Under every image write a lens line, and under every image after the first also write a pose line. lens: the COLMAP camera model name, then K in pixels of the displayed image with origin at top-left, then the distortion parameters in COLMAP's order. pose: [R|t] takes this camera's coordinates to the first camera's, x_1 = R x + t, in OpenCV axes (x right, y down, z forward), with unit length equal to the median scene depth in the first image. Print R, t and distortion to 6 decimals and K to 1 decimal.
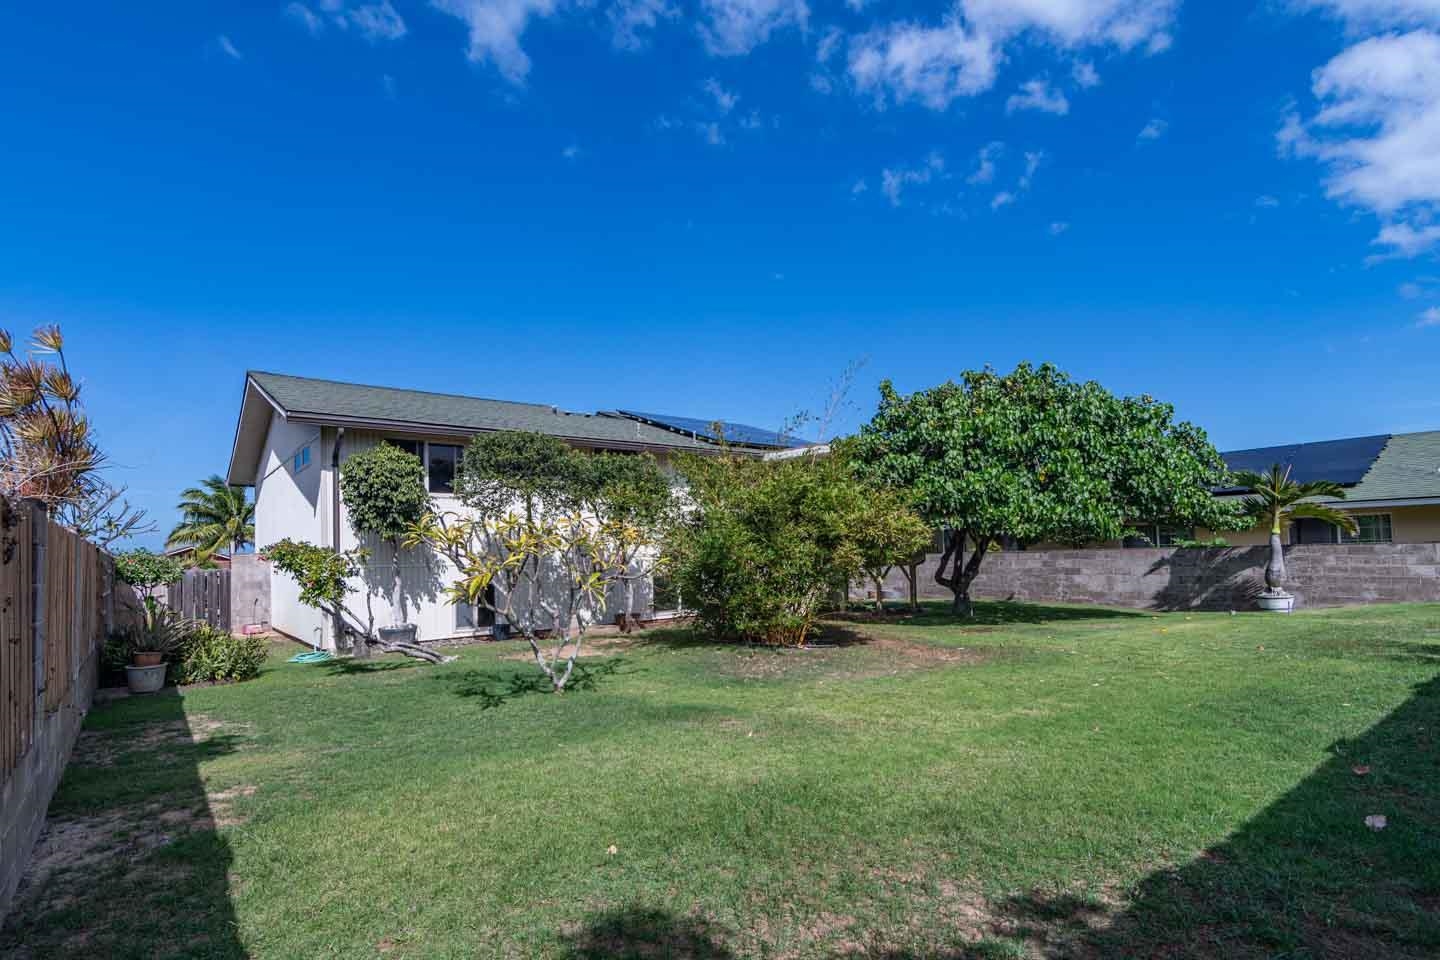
lens RADIAL K [[715.9, 0, 720.0], [0, 715.9, 480.0], [0, 0, 1]] dist [-0.000220, 0.000822]
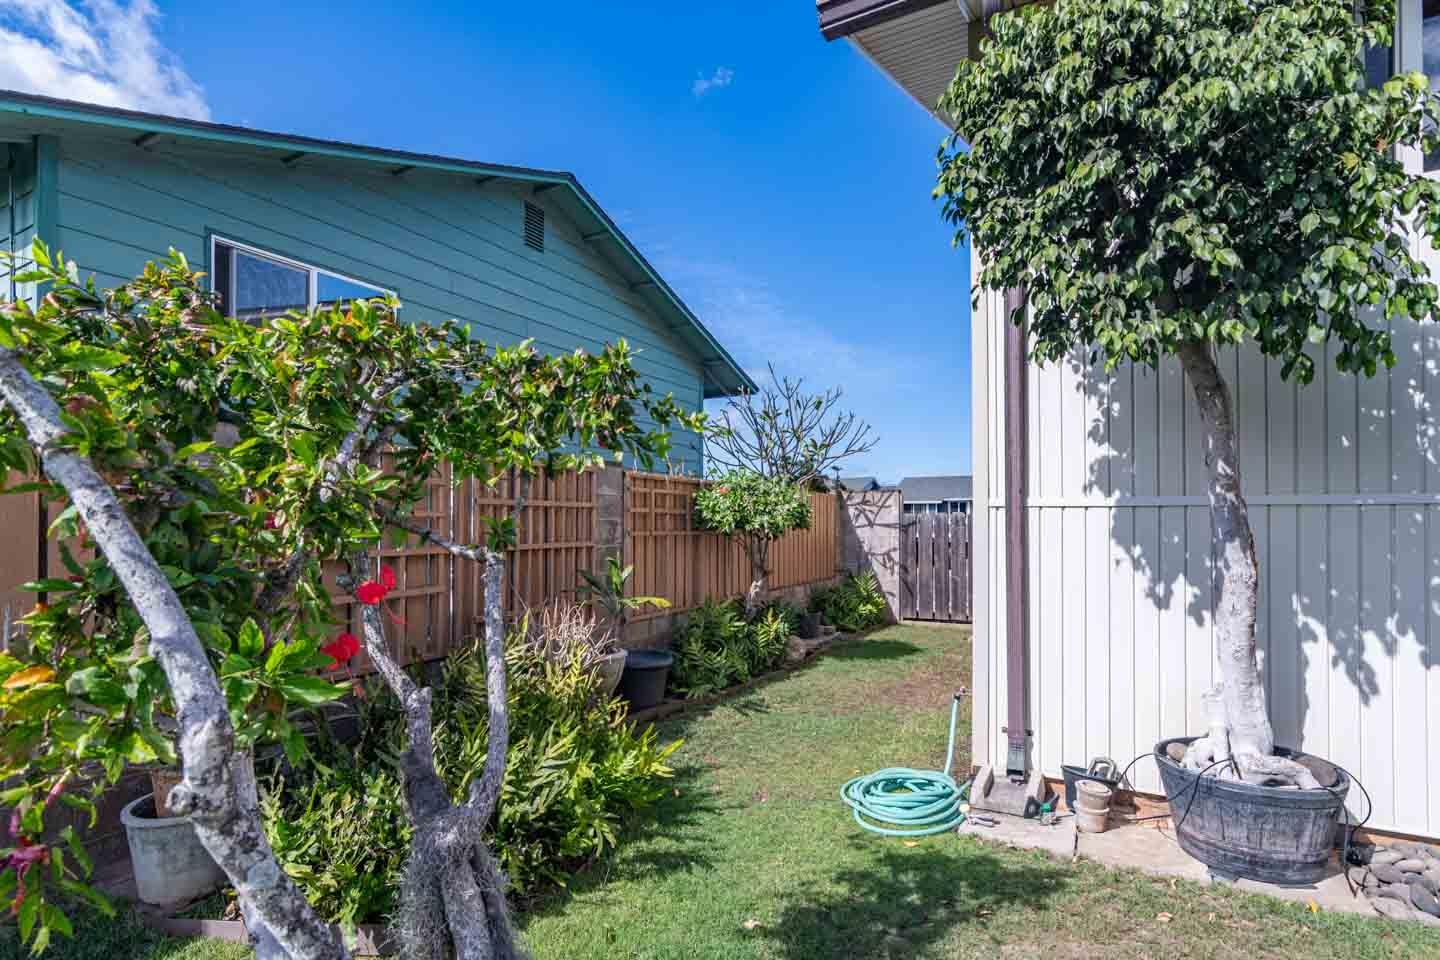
lens RADIAL K [[715.9, 0, 720.0], [0, 715.9, 480.0], [0, 0, 1]] dist [-0.000220, 0.000822]
pose [[0.375341, 0.036596, -0.926164, -0.296591], [0.045068, 0.997318, 0.057673, 0.092306], [0.925790, -0.063388, 0.372685, 0.748167]]
